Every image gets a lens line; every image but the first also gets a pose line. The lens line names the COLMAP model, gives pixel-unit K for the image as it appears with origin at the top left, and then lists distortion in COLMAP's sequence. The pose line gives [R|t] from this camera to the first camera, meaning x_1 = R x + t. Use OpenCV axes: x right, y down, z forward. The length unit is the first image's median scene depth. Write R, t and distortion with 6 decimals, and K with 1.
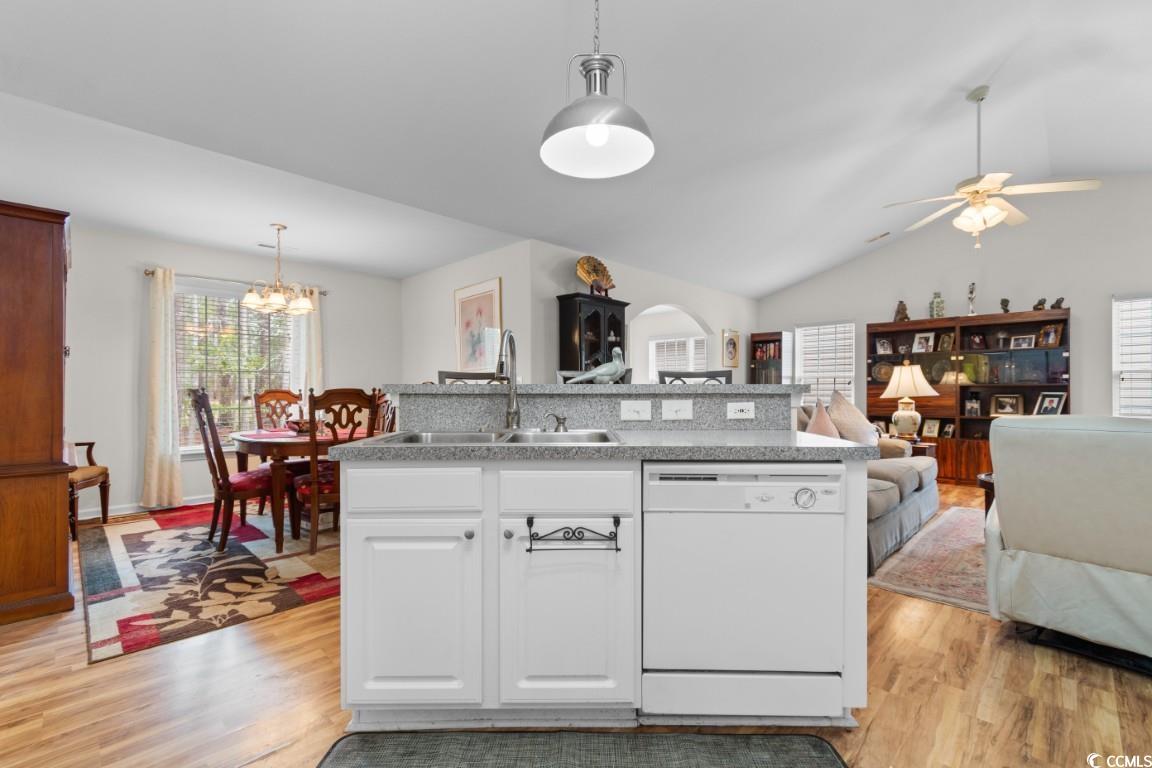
lens RADIAL K [[516.8, 0, 576.1], [0, 516.8, 390.5], [0, 0, 1]] dist [0.005434, -0.000602]
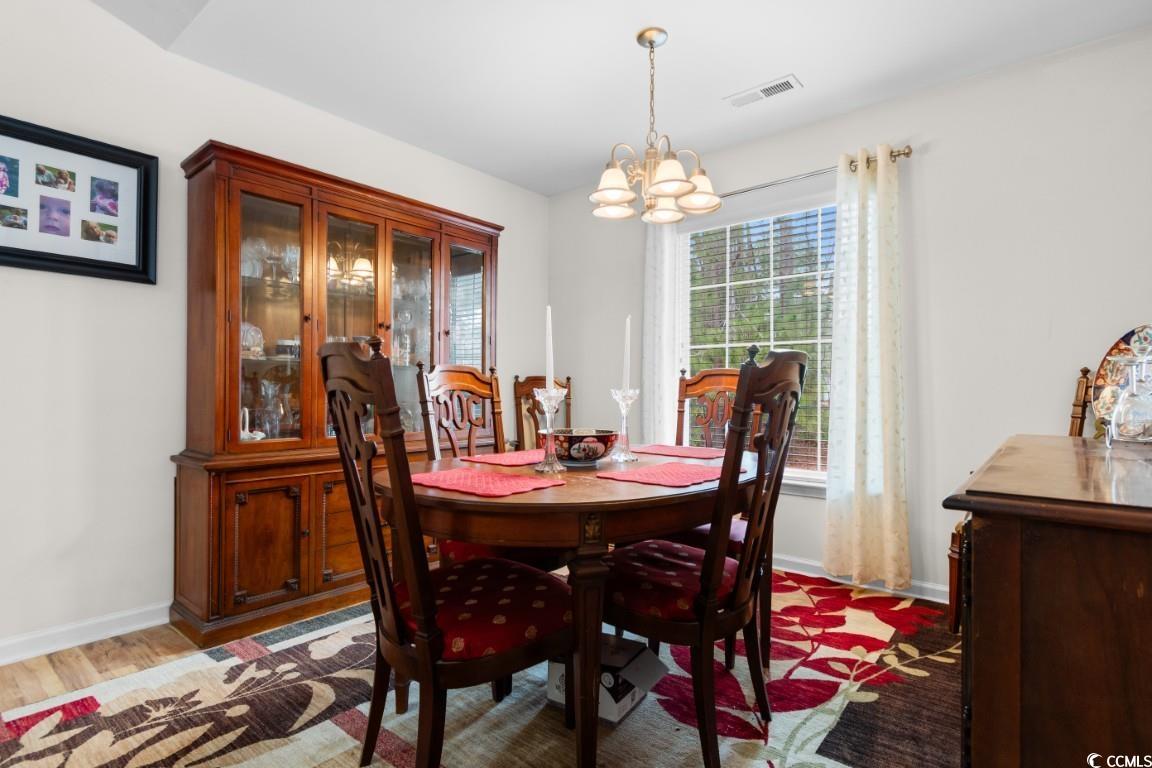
lens RADIAL K [[566.6, 0, 575.5], [0, 566.6, 389.4], [0, 0, 1]] dist [-0.000240, -0.000222]
pose [[0.087639, -0.003589, -0.996146, -0.062566], [0.000671, 0.999993, -0.003544, 0.031130], [0.996152, -0.000358, 0.087641, 1.364401]]
